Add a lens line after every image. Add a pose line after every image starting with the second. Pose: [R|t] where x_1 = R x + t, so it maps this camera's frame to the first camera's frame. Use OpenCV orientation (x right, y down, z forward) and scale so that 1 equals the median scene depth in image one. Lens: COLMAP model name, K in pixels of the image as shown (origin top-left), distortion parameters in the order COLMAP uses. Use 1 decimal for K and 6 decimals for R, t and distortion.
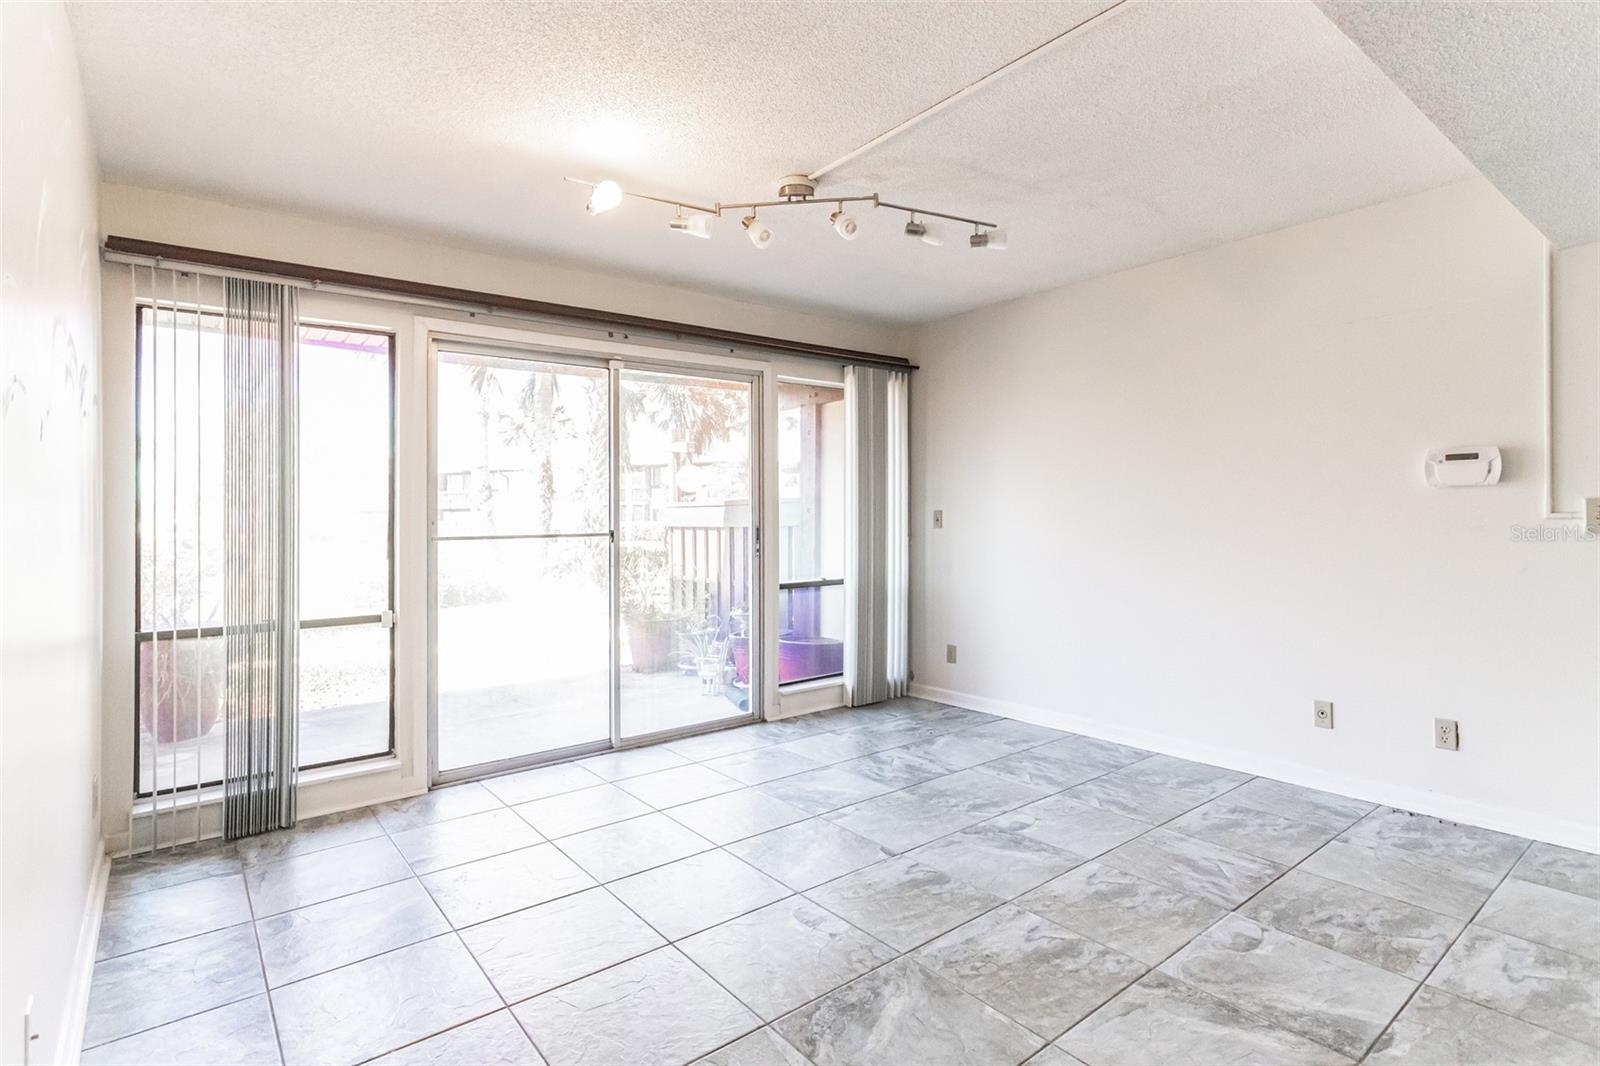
lens RADIAL K [[796.3, 0, 792.0], [0, 796.3, 515.7], [0, 0, 1]] dist [-0.005267, -0.000168]
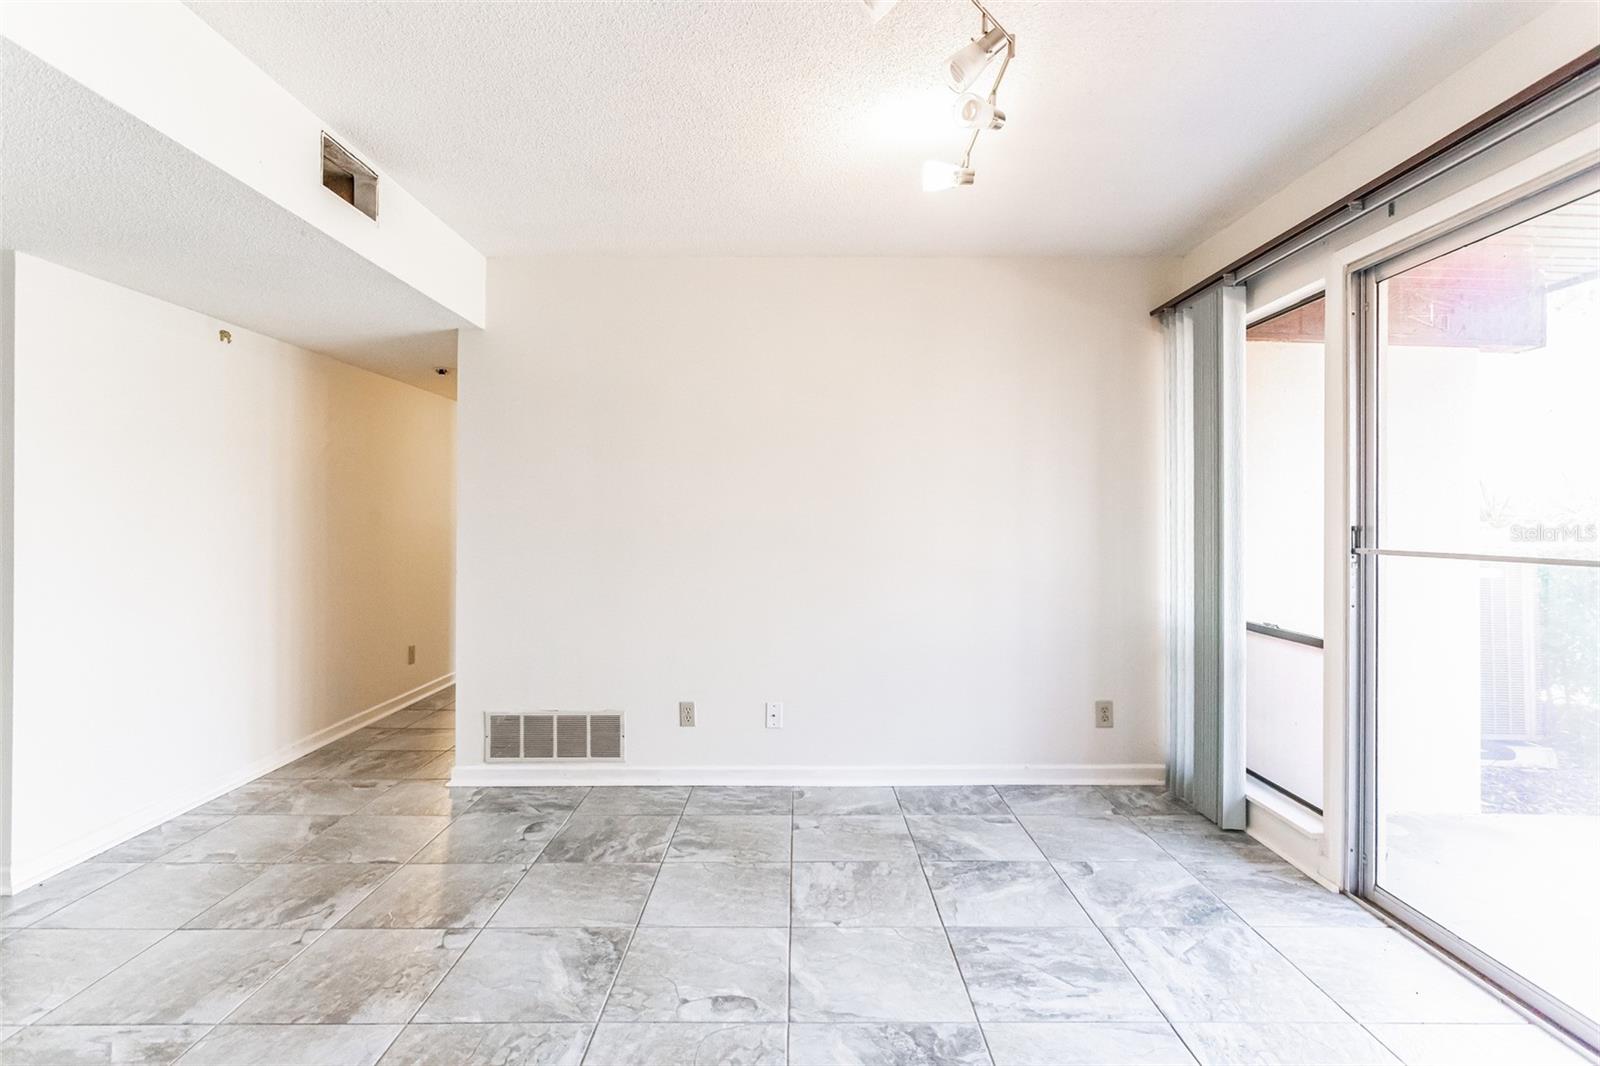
lens RADIAL K [[788.7, 0, 796.0], [0, 788.7, 530.4], [0, 0, 1]] dist [-0.007561, 0.002949]
pose [[-0.615305, 0.020396, -0.788026, 0.719410], [0.007562, 0.999772, 0.019972, -0.012883], [0.788253, 0.006330, -0.615319, 1.797916]]
